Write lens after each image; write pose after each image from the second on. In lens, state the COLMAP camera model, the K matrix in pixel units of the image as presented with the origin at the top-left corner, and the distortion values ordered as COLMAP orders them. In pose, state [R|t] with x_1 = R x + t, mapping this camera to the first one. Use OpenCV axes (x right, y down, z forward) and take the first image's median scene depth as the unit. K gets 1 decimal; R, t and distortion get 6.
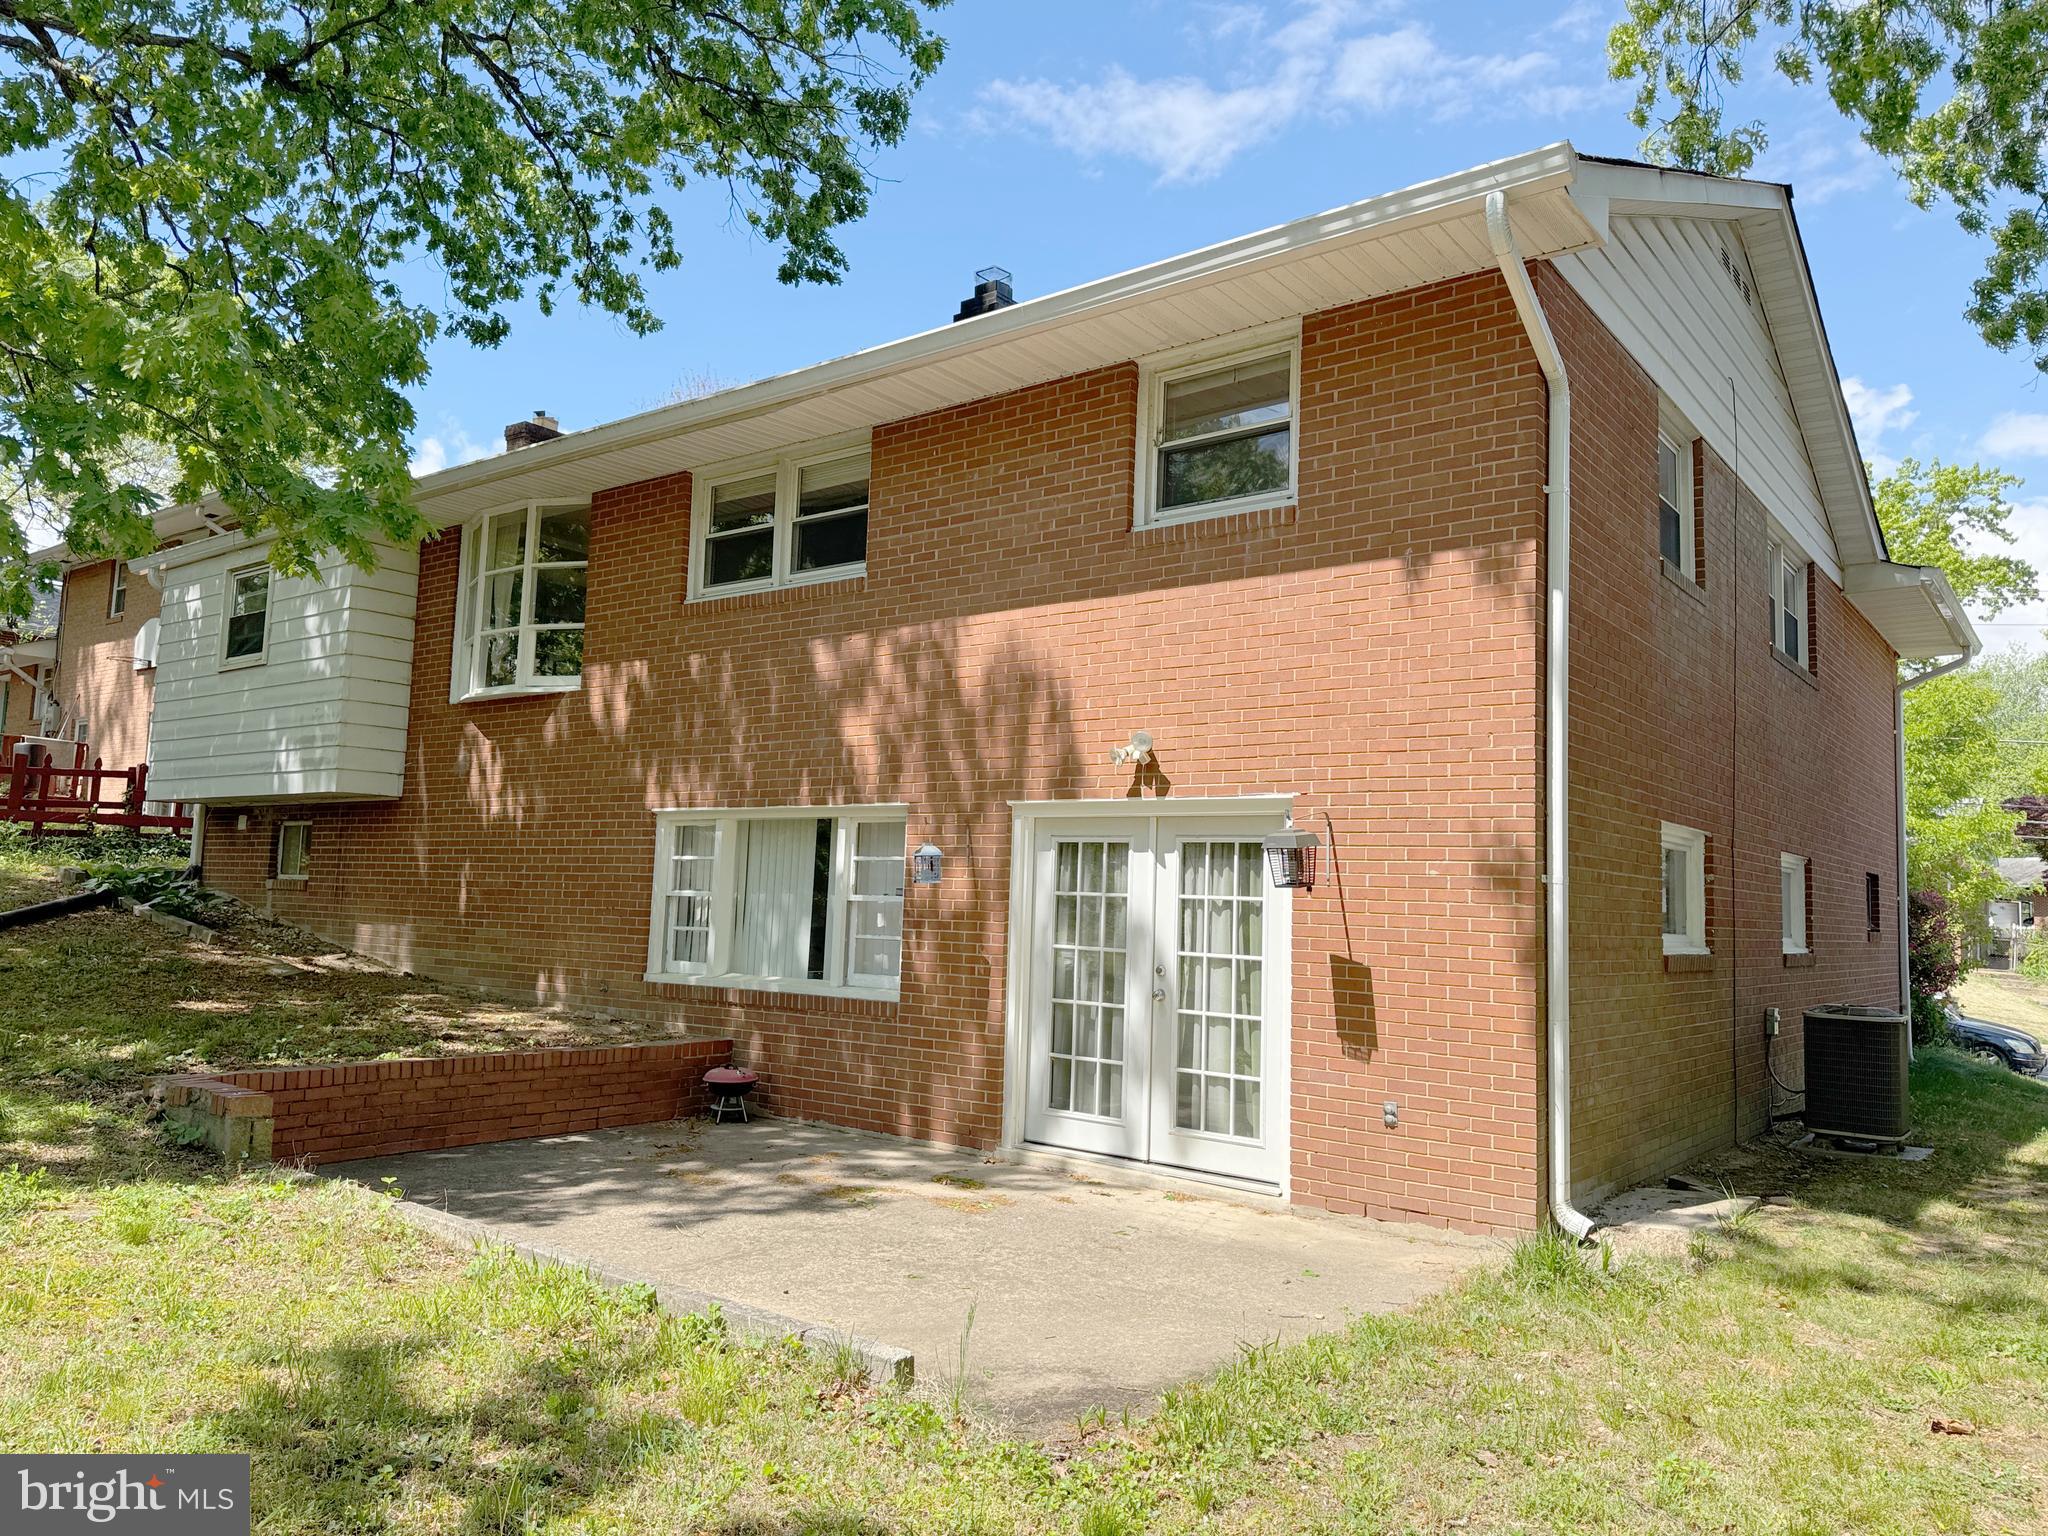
lens RADIAL K [[1437.0, 0, 1032.9], [0, 1437.0, 769.7], [0, 0, 1]] dist [0.137794, -0.190651]
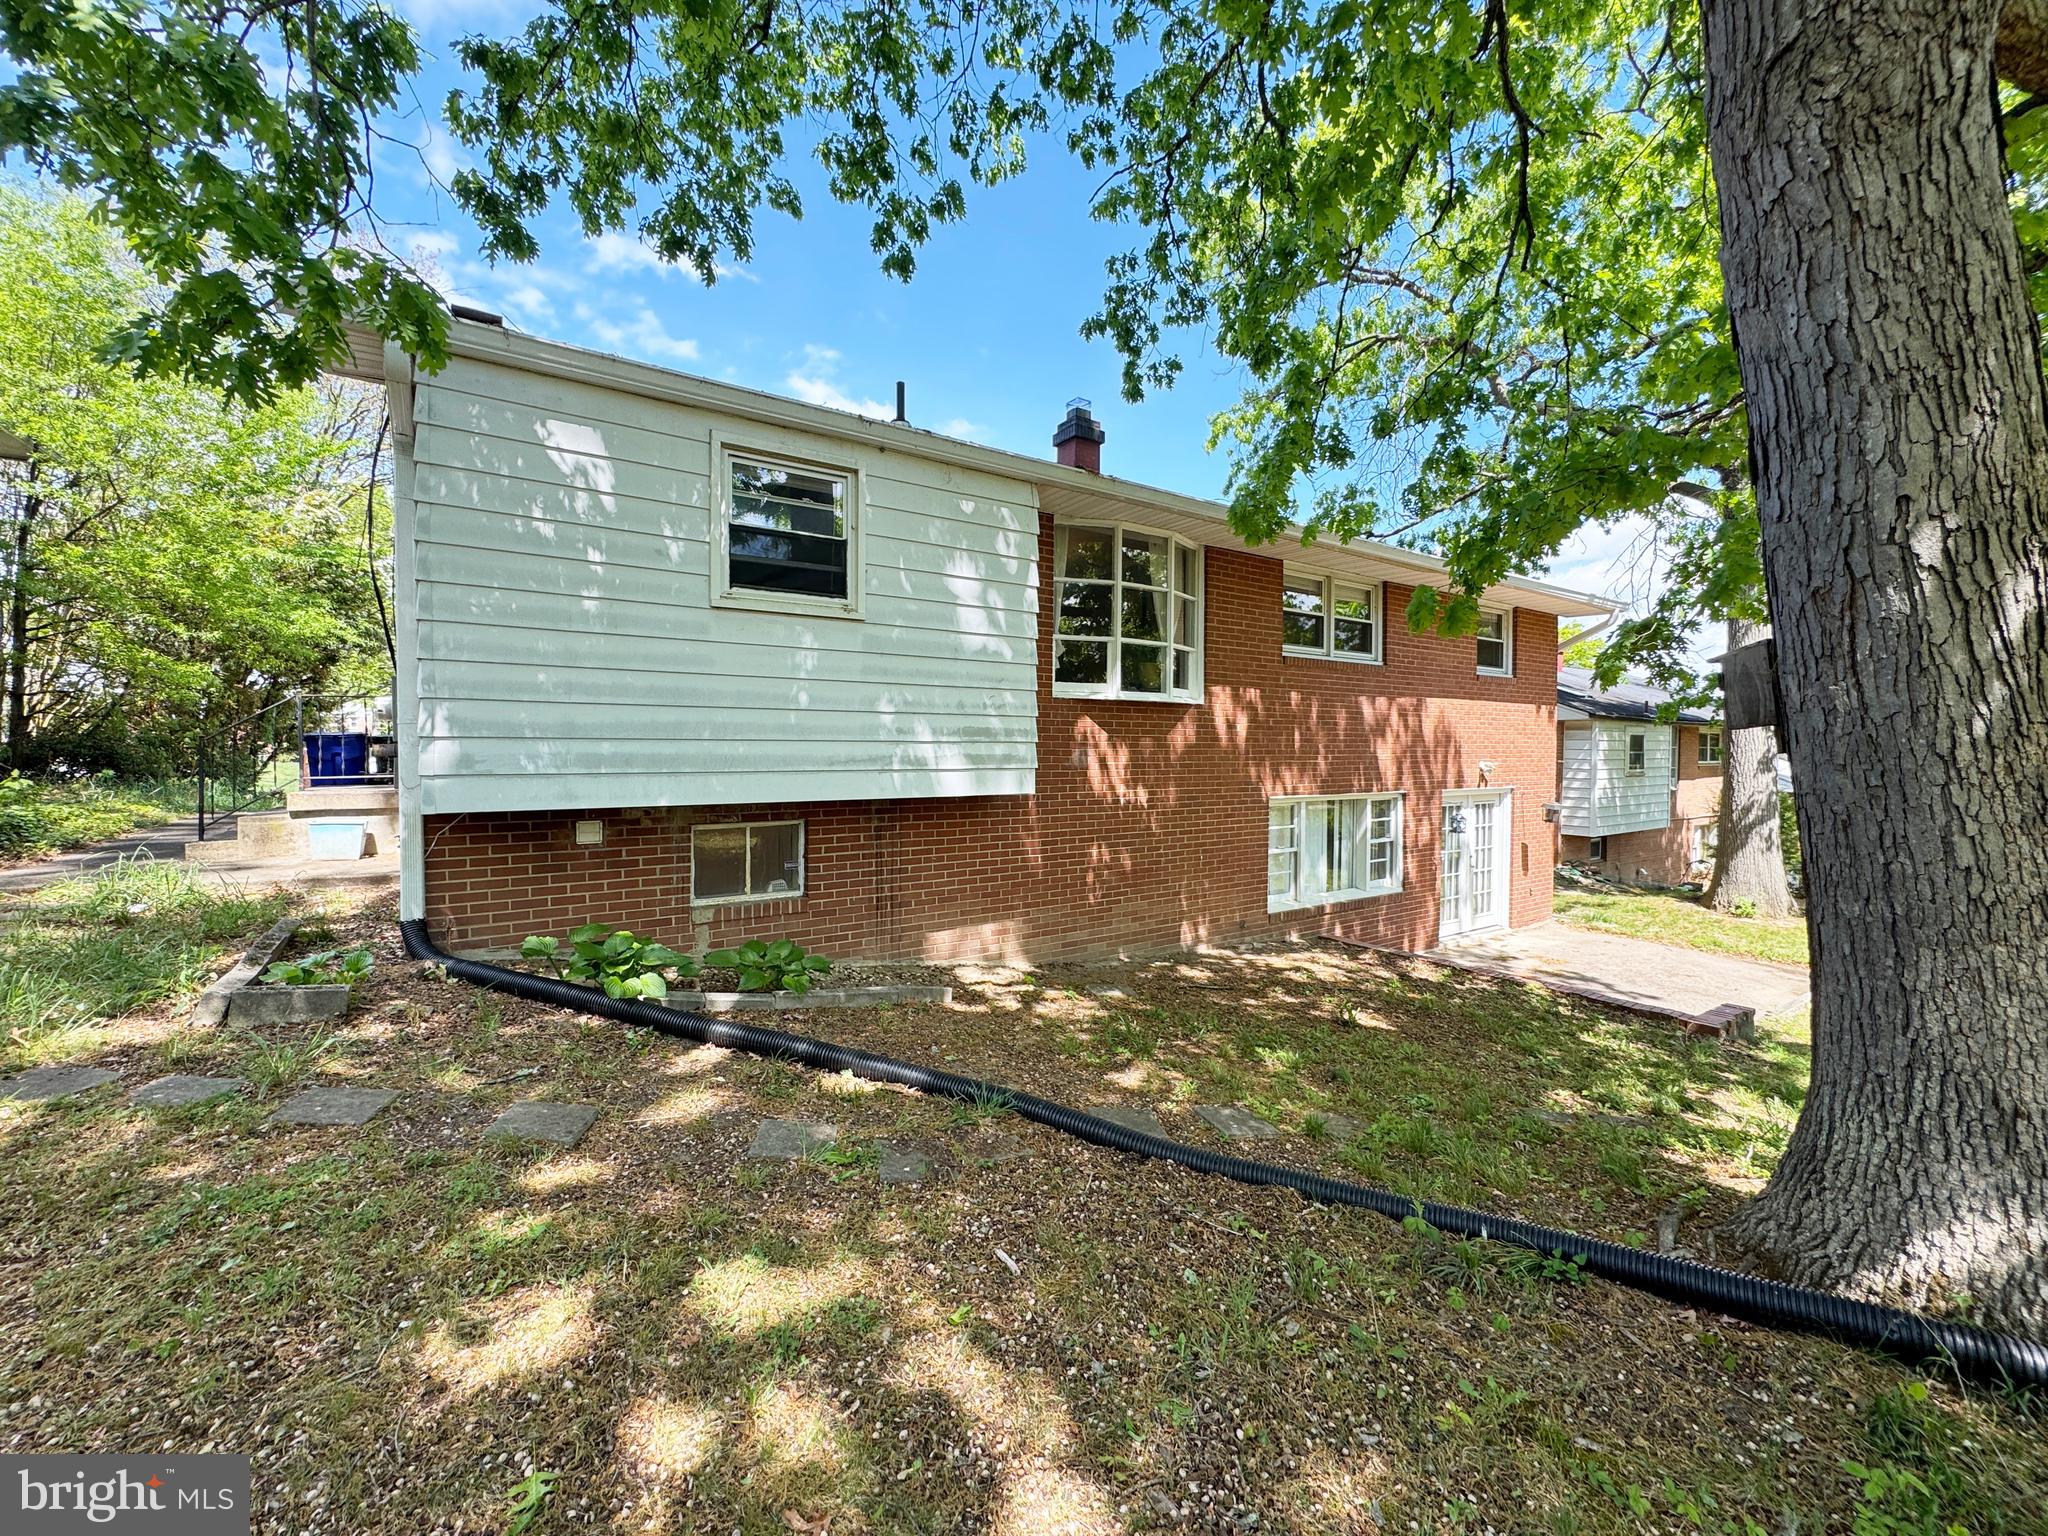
lens RADIAL K [[816.2, 0, 1022.5], [0, 816.2, 764.2], [0, 0, 1]] dist [-0.004167, 0.000605]
pose [[0.312012, -0.057510, 0.948336, -1.078263], [-0.092735, 0.991557, 0.090642, -0.054215], [-0.945541, -0.116225, 0.304045, 0.963126]]
